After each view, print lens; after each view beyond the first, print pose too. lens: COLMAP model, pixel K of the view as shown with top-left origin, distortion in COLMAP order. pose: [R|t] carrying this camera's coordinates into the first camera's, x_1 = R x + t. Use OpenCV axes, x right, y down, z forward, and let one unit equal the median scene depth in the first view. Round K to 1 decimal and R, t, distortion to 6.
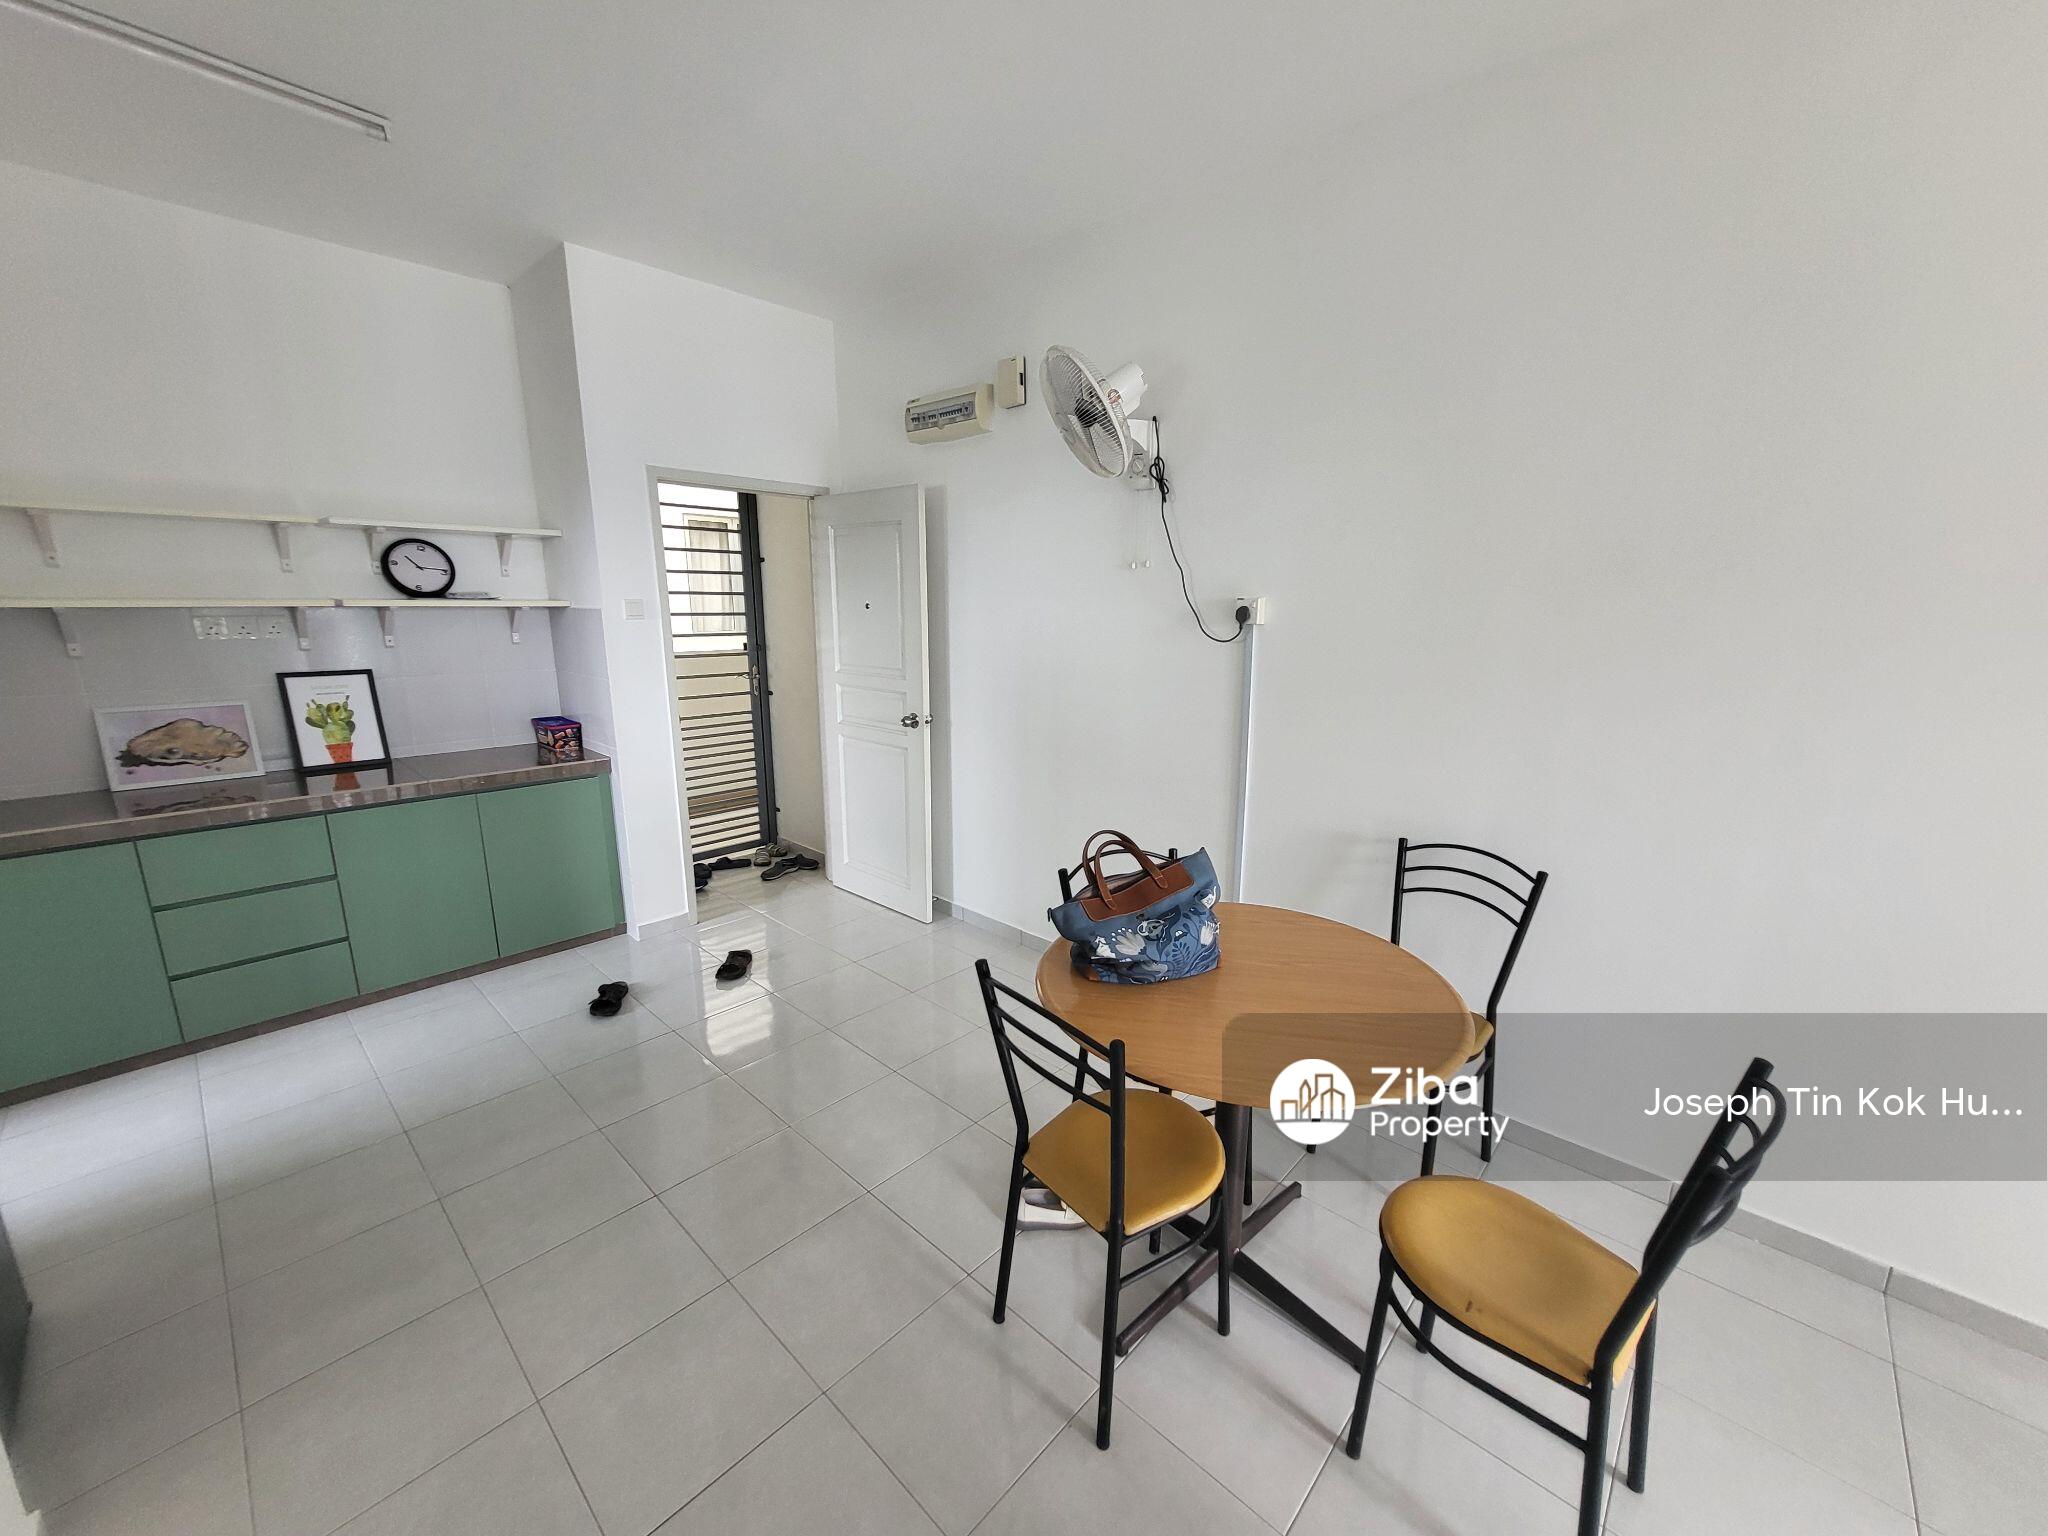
lens RADIAL K [[810.2, 0, 1022.4], [0, 810.2, 780.3], [0, 0, 1]] dist [-0.000321, 0.000449]
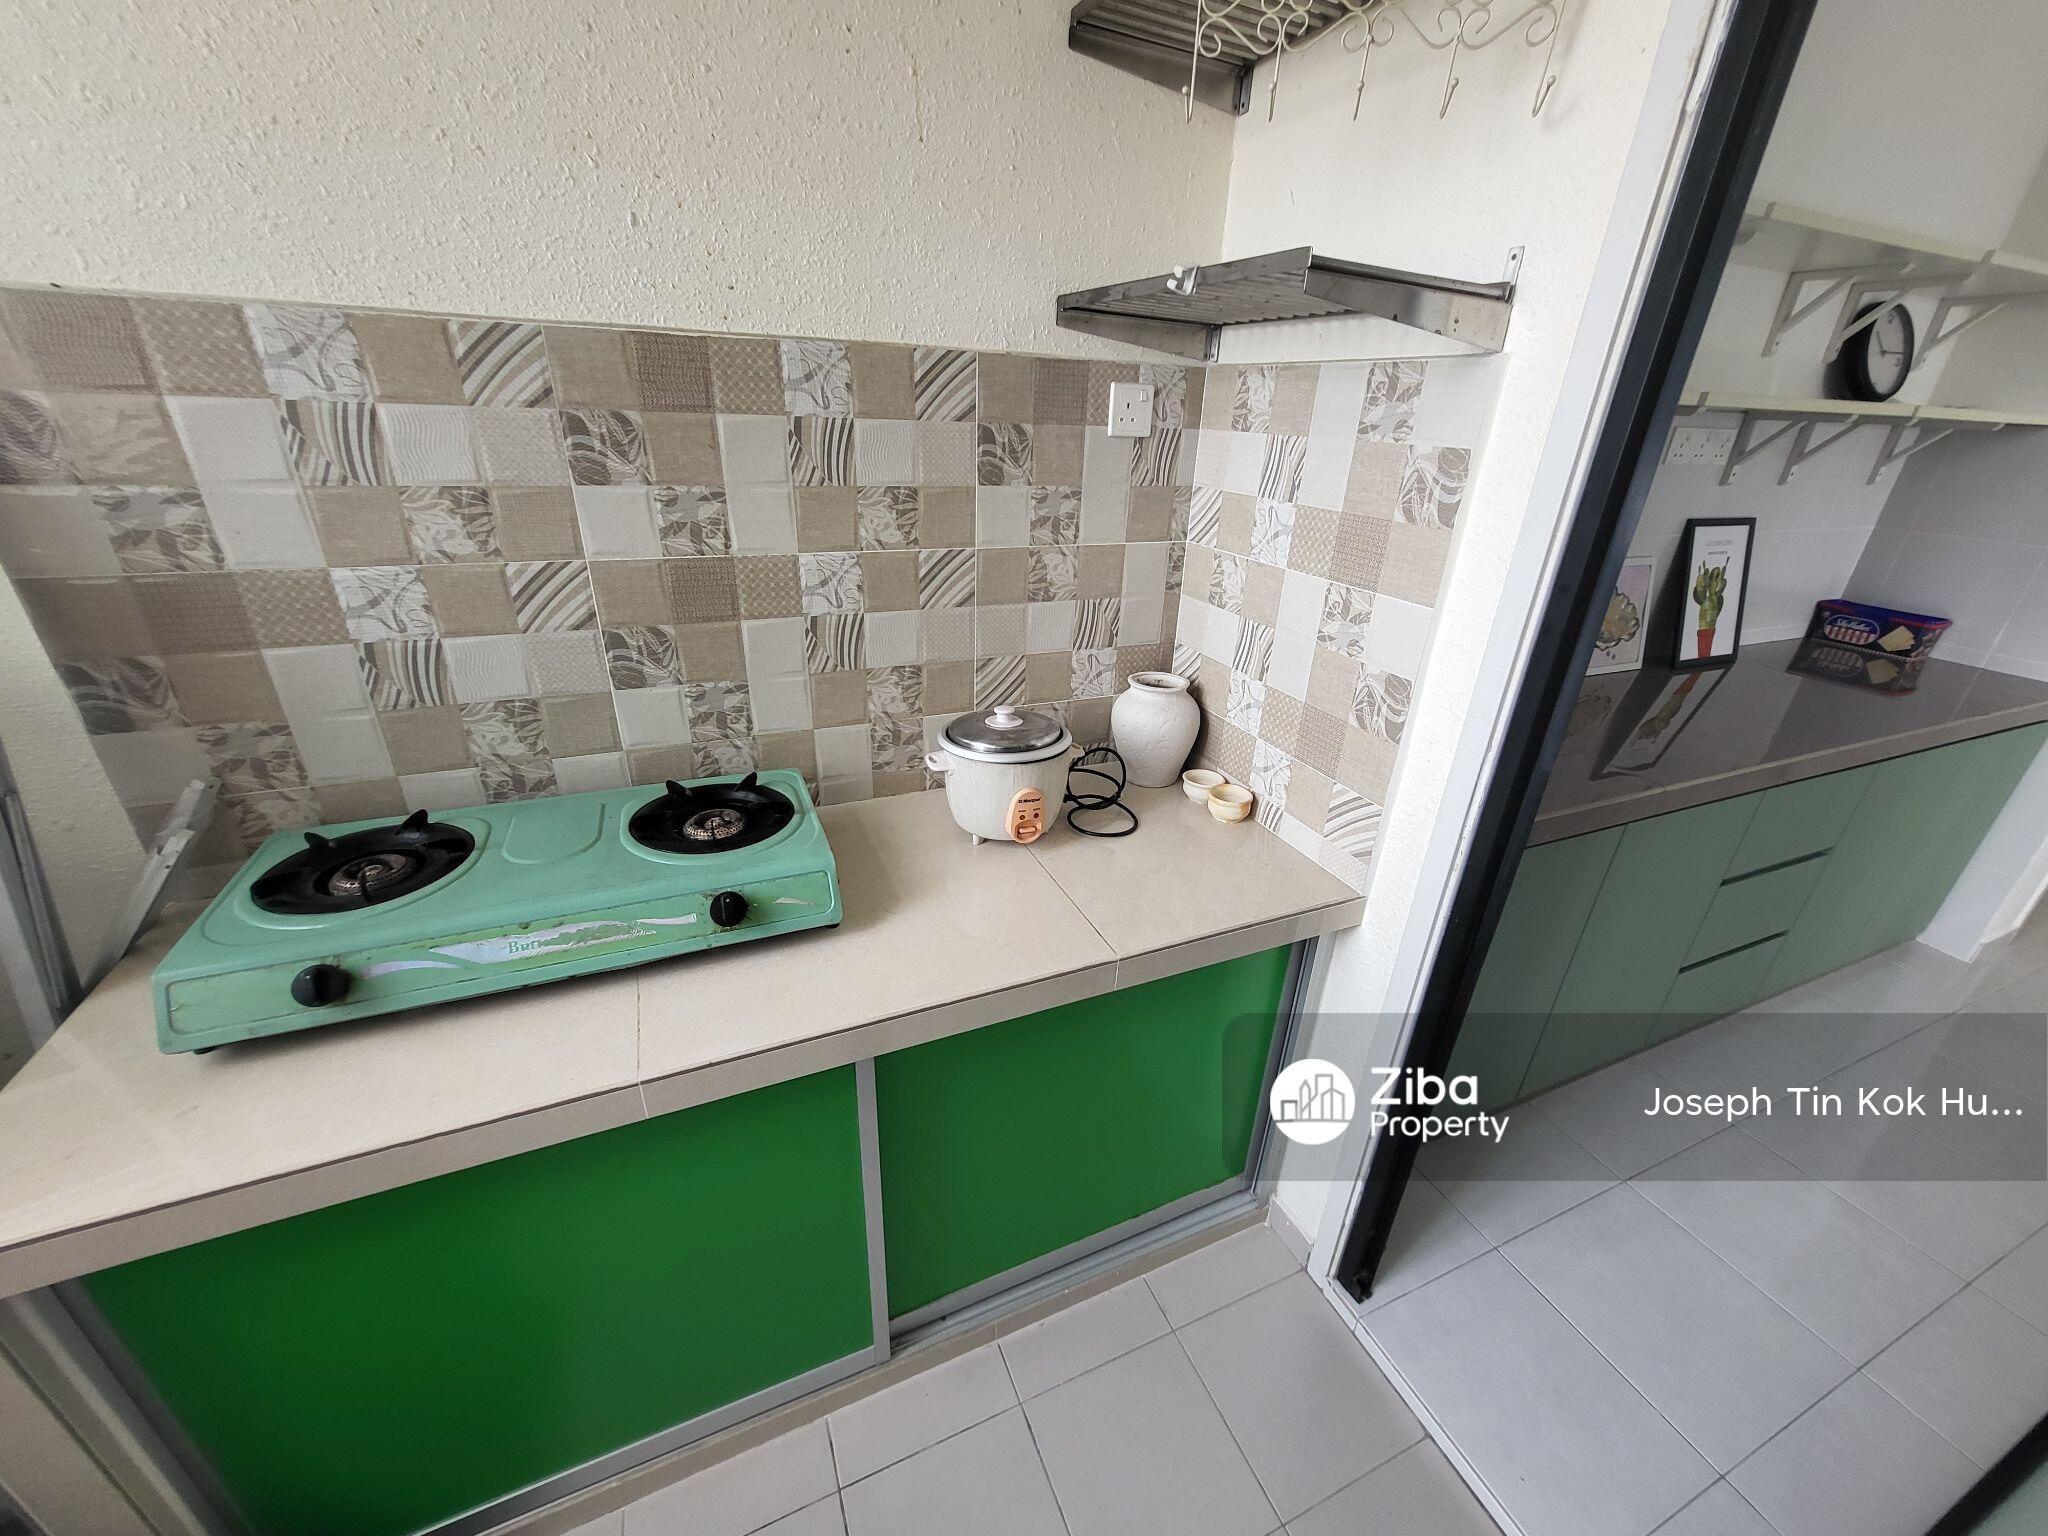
lens RADIAL K [[810.2, 0, 1028.5], [0, 810.2, 781.2], [0, 0, 1]] dist [-0.000321, 0.000449]
pose [[0.919109, 0.195045, -0.342340, -1.218139], [-0.121638, 0.966897, 0.224308, -0.005784], [0.374758, -0.164522, 0.912409, 0.153730]]
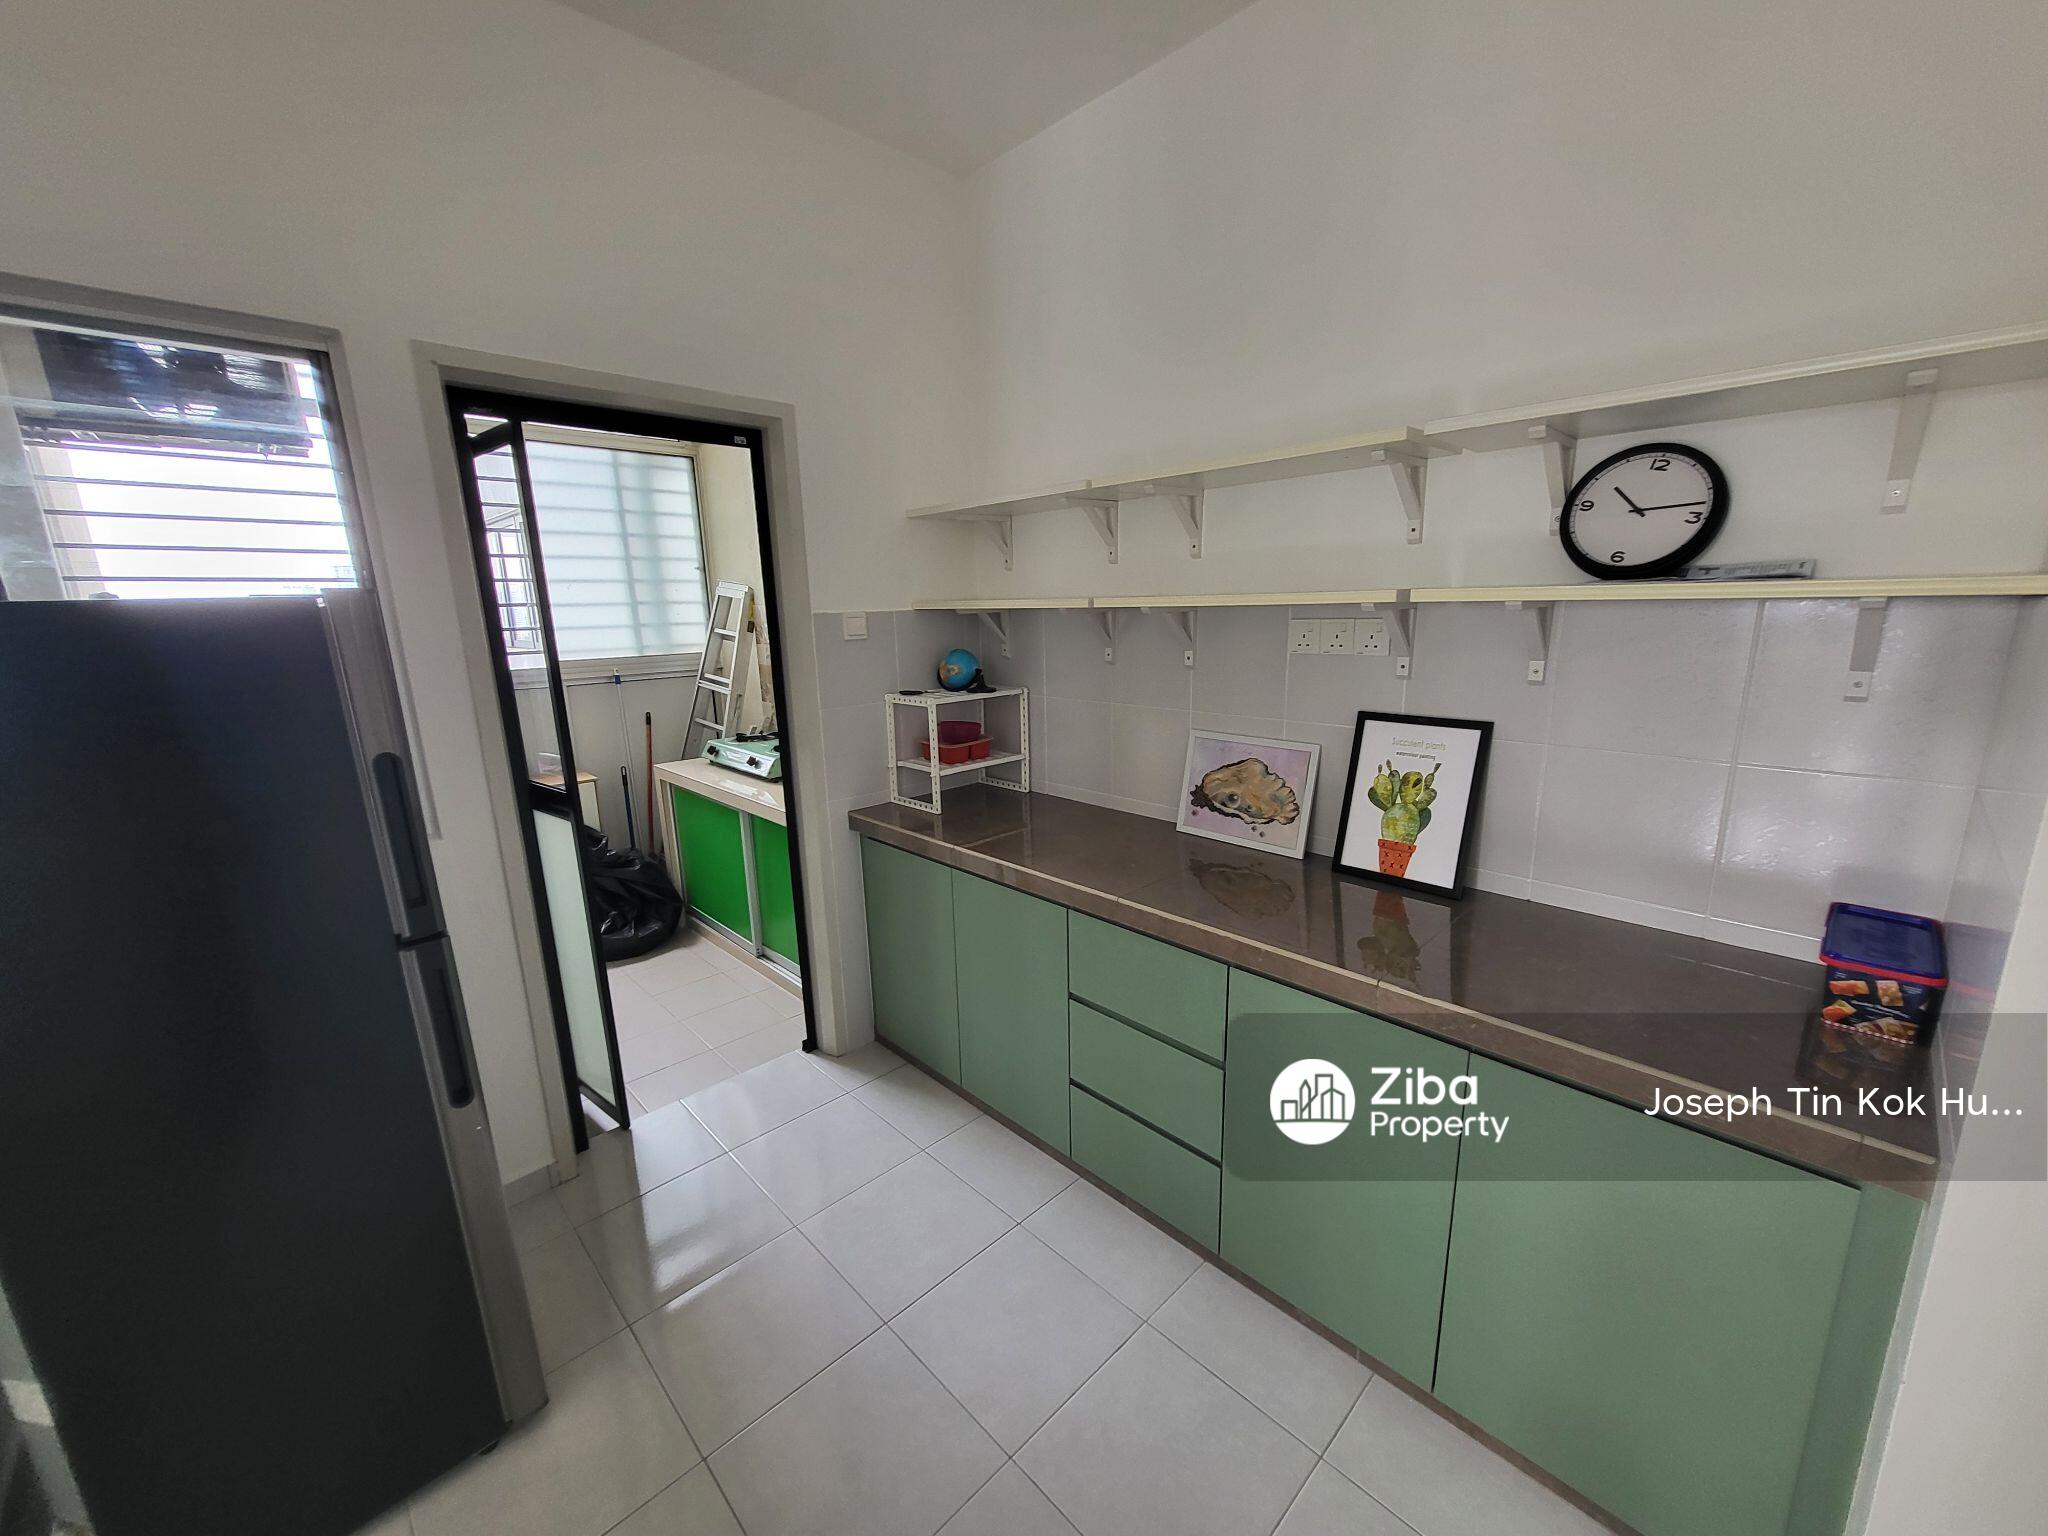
lens RADIAL K [[810.2, 0, 1040.5], [0, 810.2, 781.8], [0, 0, 1]] dist [-0.000321, 0.000449]
pose [[-0.051667, 0.213393, -0.975599, -0.309476], [-0.194762, 0.955993, 0.219419, -0.178185], [0.979489, 0.201346, -0.007832, 0.821981]]
